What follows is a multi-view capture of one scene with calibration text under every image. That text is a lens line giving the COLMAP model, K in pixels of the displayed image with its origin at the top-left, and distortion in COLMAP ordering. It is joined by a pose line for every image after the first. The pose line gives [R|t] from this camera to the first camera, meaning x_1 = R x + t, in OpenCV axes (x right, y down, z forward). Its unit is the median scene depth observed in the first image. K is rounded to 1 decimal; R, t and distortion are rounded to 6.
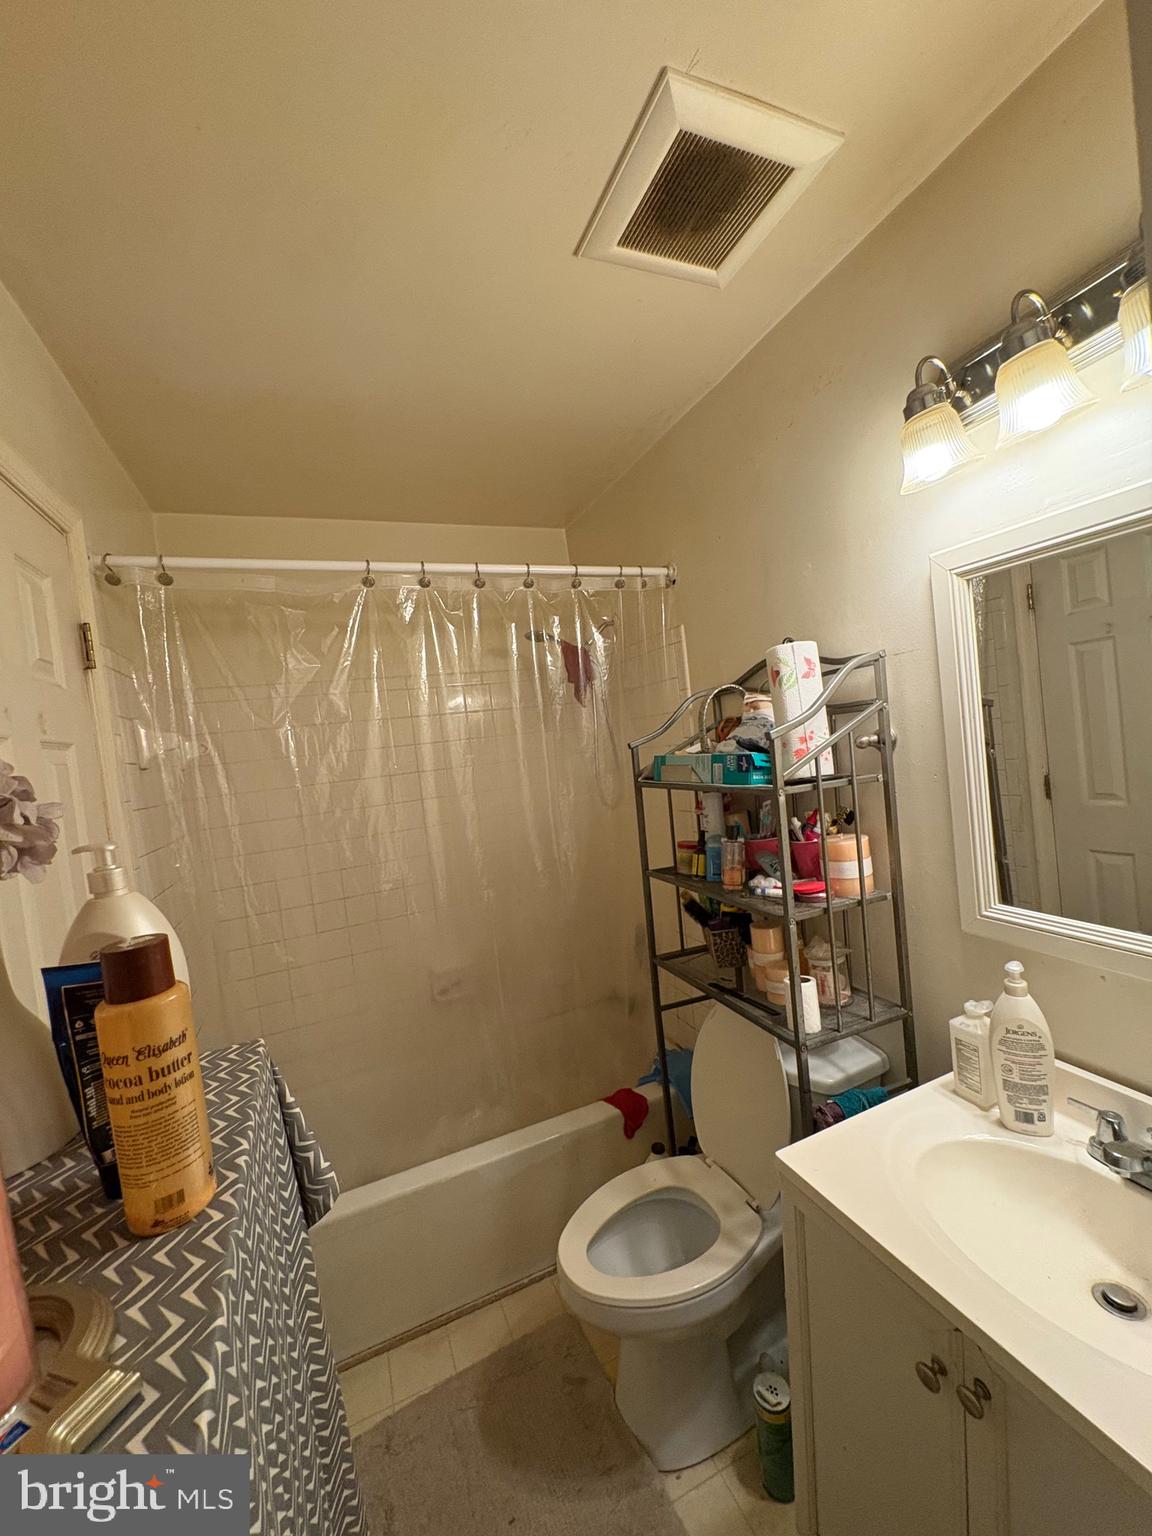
lens RADIAL K [[615.0, 0, 579.2], [0, 615.0, 768.4], [0, 0, 1]] dist [0.000055, 0.000031]
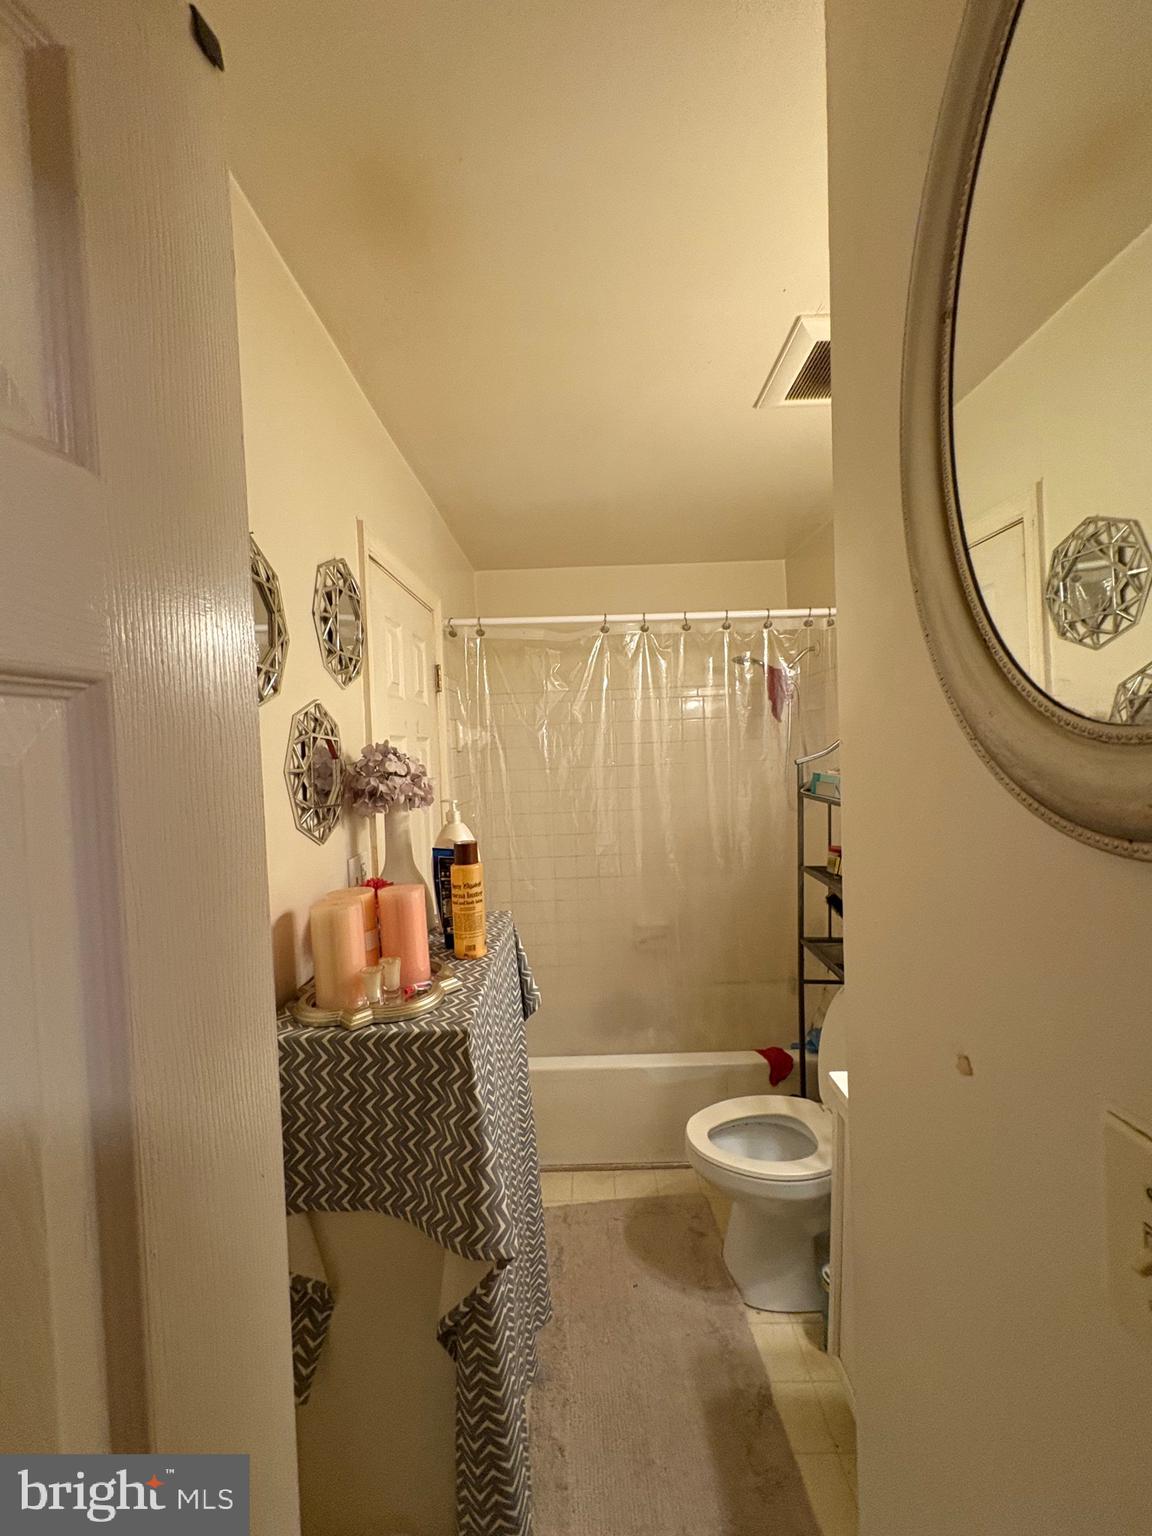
lens RADIAL K [[615.0, 0, 579.2], [0, 615.0, 768.4], [0, 0, 1]] dist [0.000055, 0.000031]
pose [[0.916593, 0.088762, -0.389844, 0.187071], [-0.080254, 0.996046, 0.038094, -0.041504], [0.391684, -0.003630, 0.920092, -0.324575]]
